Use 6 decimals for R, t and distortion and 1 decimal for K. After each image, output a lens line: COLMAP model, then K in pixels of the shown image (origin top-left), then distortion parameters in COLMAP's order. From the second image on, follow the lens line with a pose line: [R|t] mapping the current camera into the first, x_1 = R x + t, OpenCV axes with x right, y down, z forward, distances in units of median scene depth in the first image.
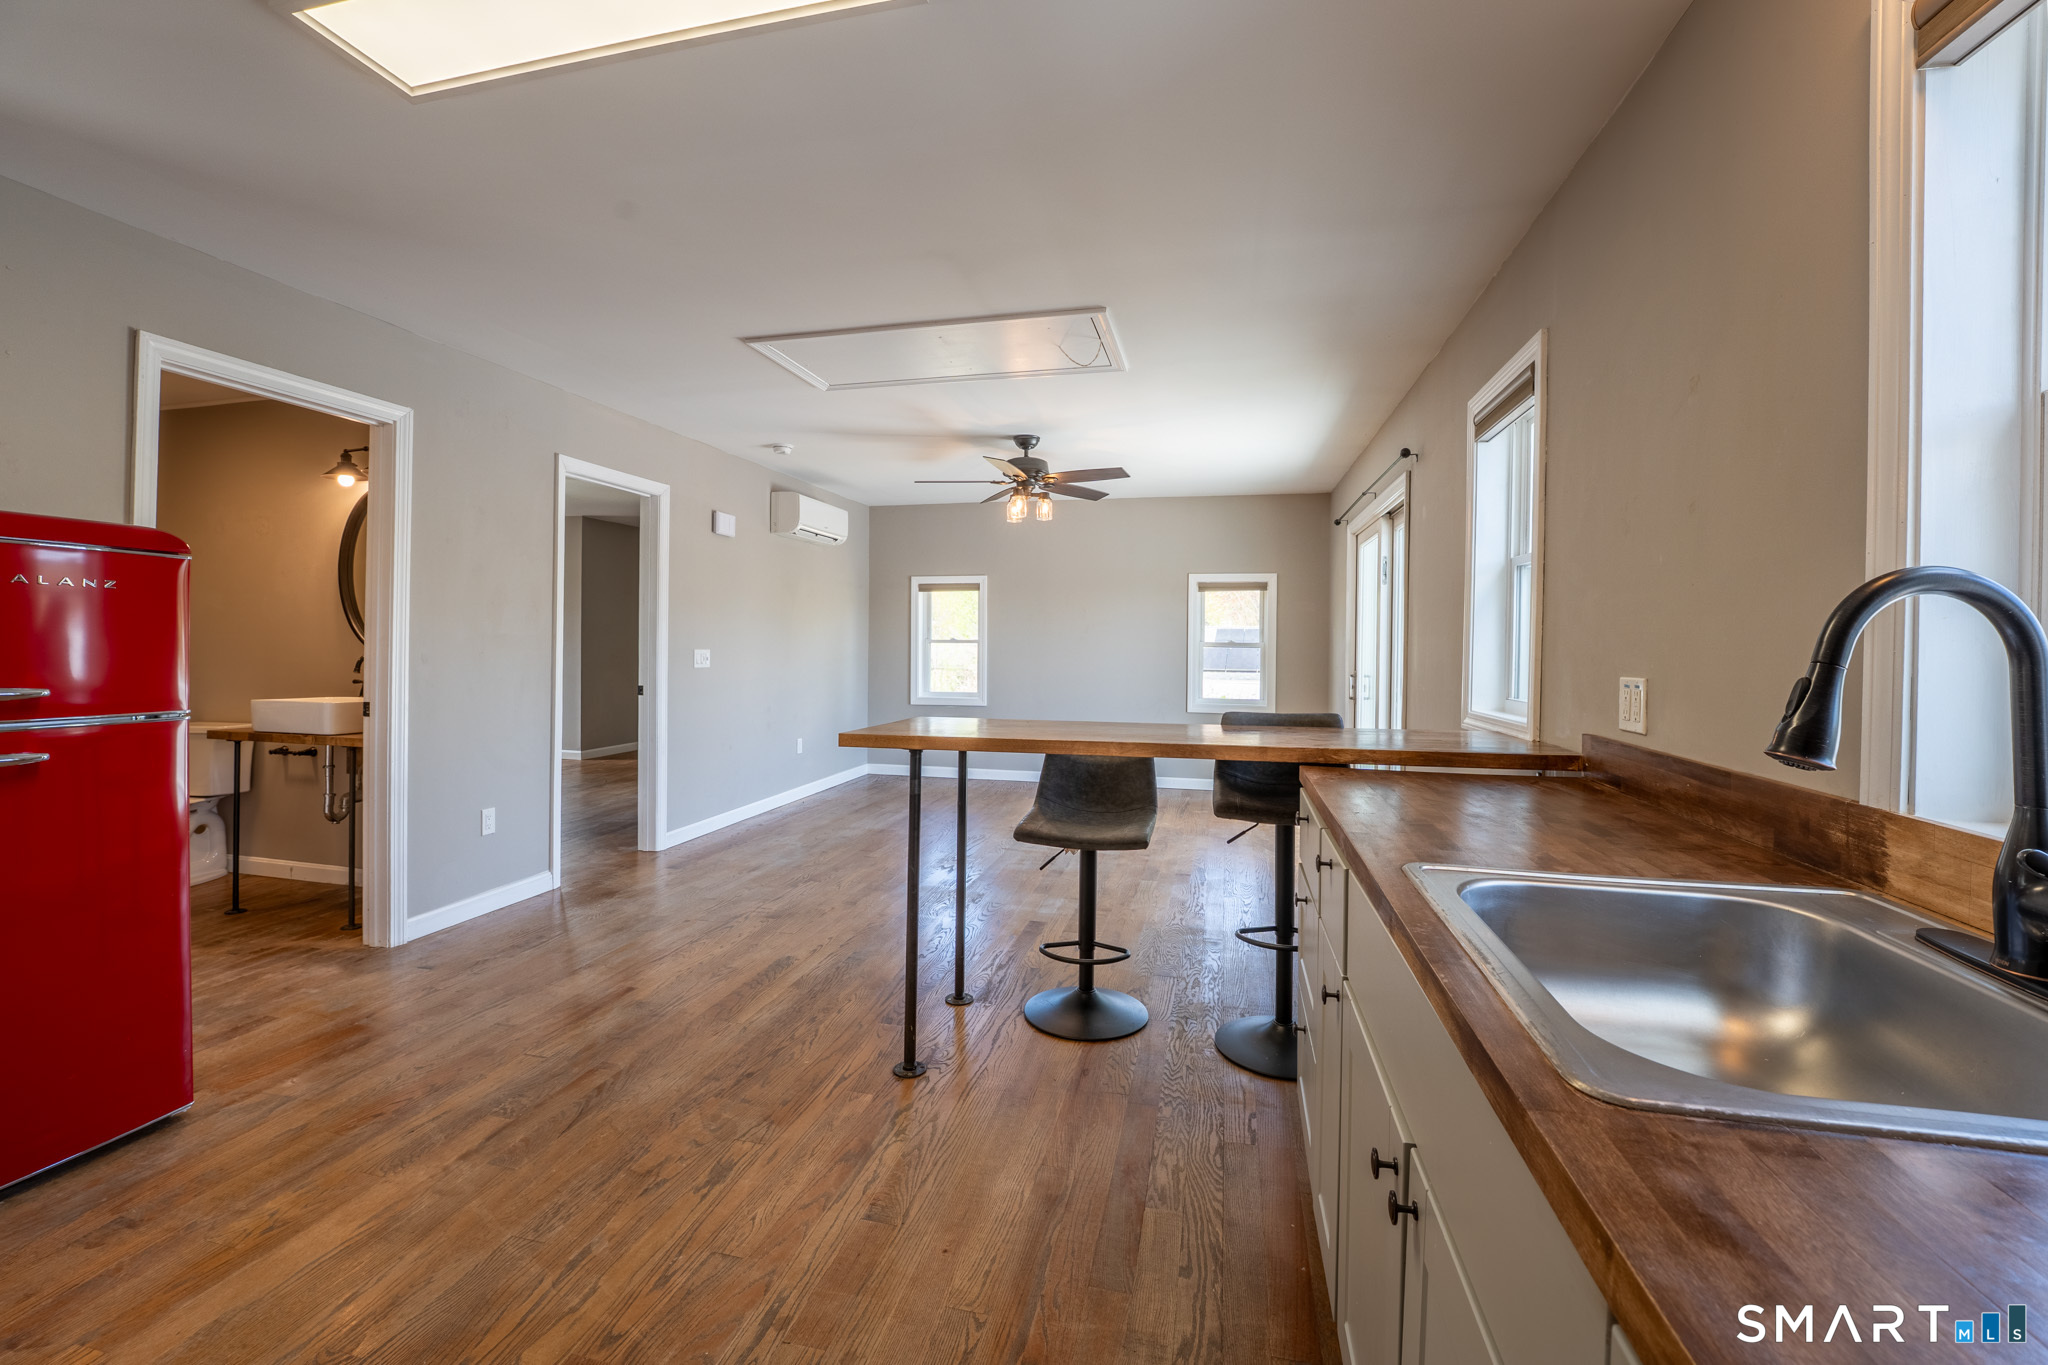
lens RADIAL K [[842.8, 0, 1025.9], [0, 842.8, 648.9], [0, 0, 1]] dist [-0.022062, 0.000037]
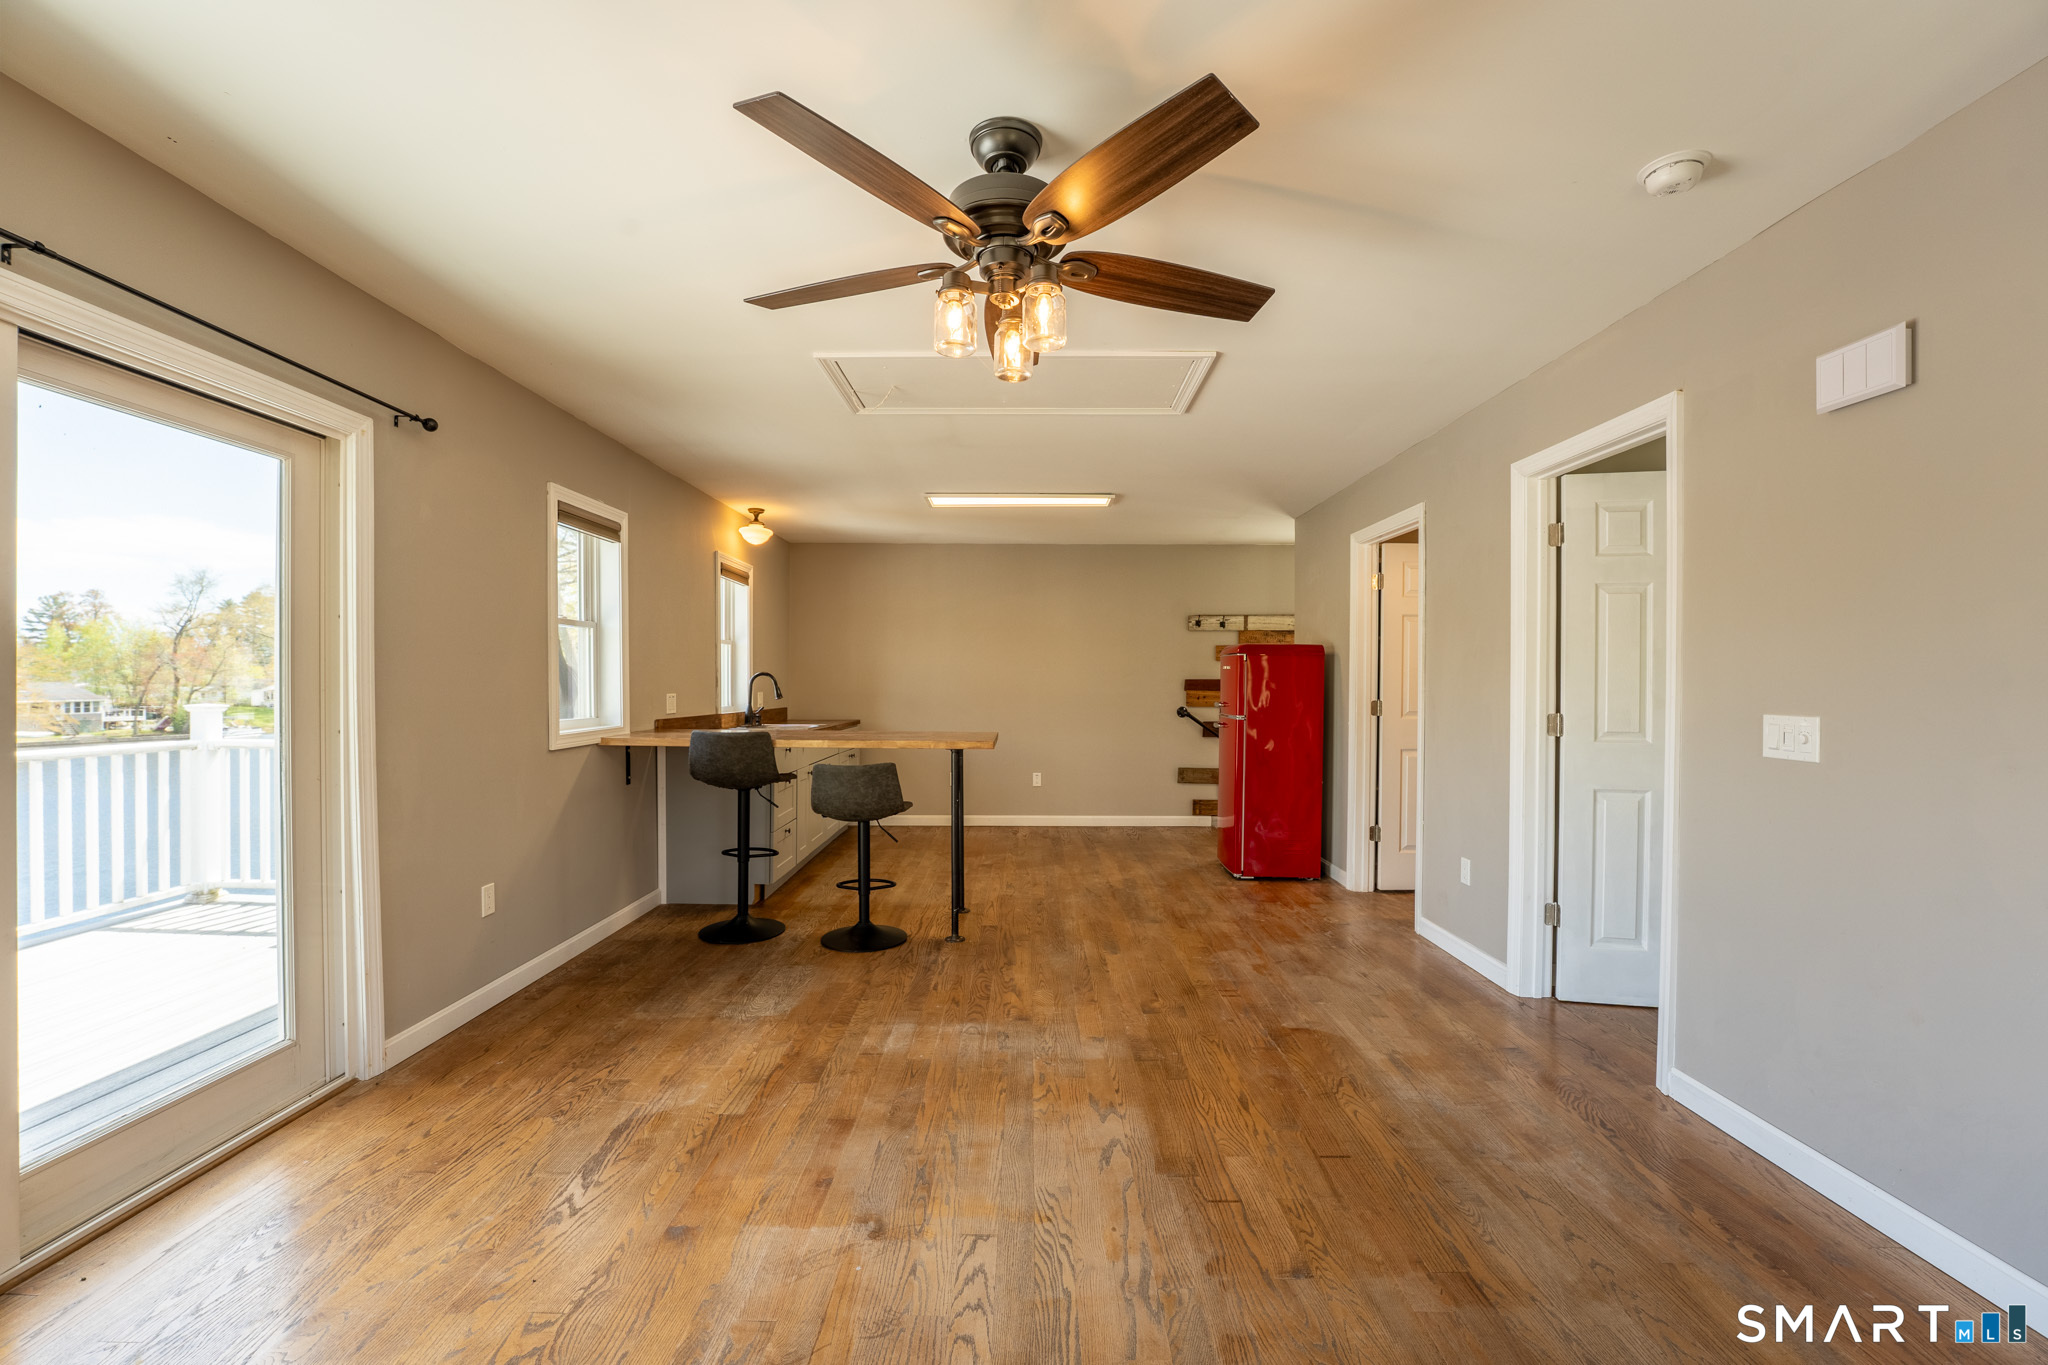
lens RADIAL K [[836.0, 0, 1024.0], [0, 836.0, 682.5], [0, 0, 1]] dist [-0.019417, -0.000049]
pose [[-0.974177, -0.013749, -0.225368, 0.109314], [-0.015656, 0.999855, 0.006674, -0.019877], [0.225244, 0.010030, -0.974251, 2.044806]]
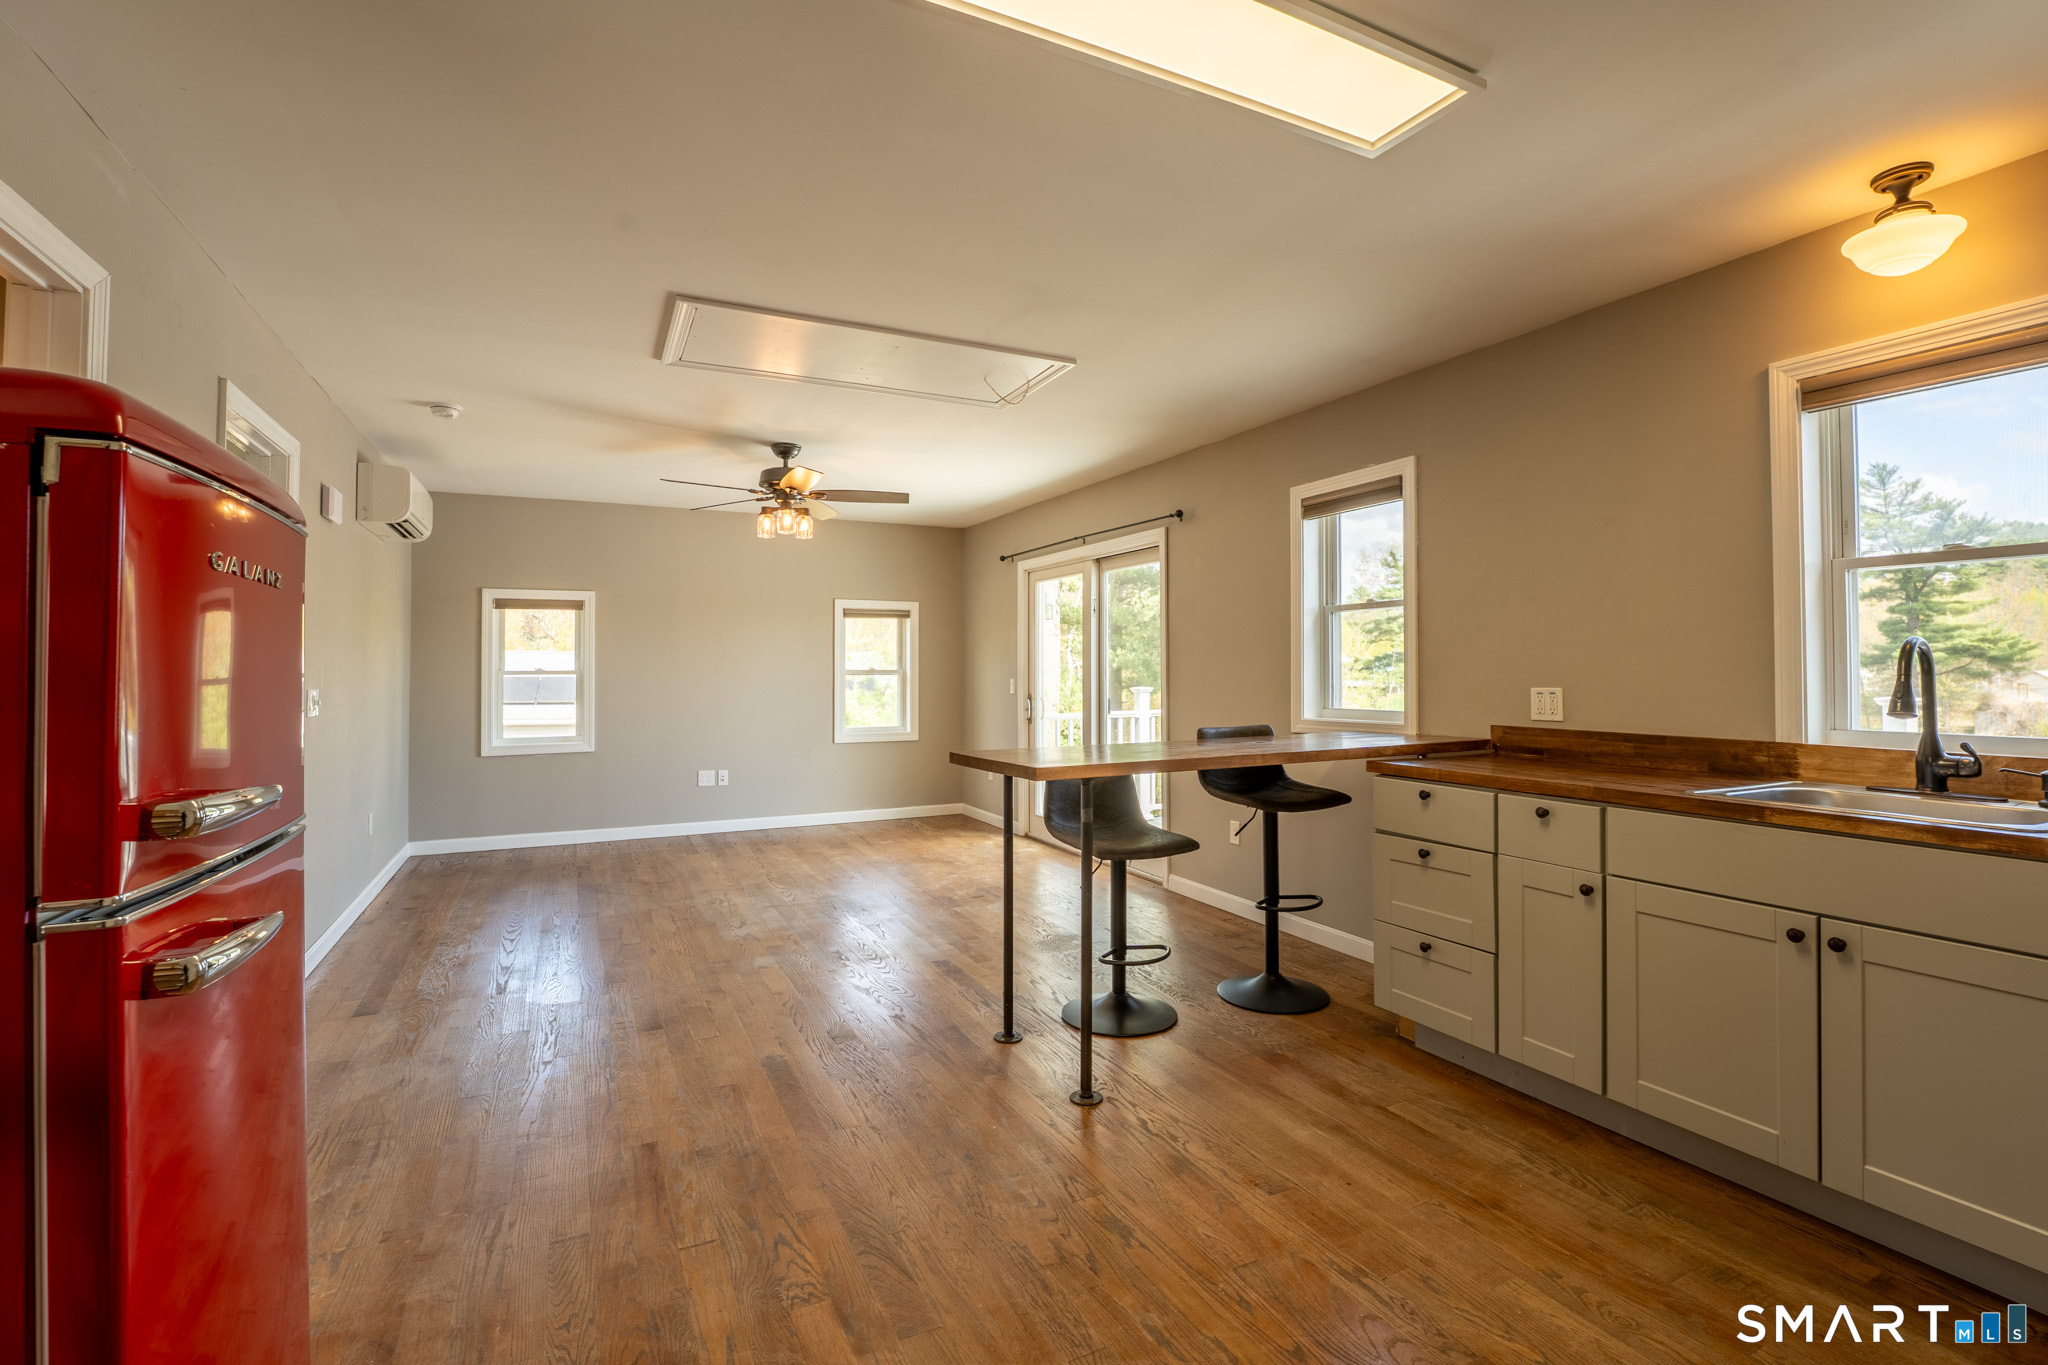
lens RADIAL K [[905.9, 0, 1012.1], [0, 905.9, 657.7], [0, 0, 1]] dist [-0.020916, 0.000487]
pose [[0.774149, -0.003349, 0.632995, -0.634987], [0.015867, 0.999774, -0.014116, -0.008908], [-0.632805, 0.020971, 0.774027, 0.147858]]
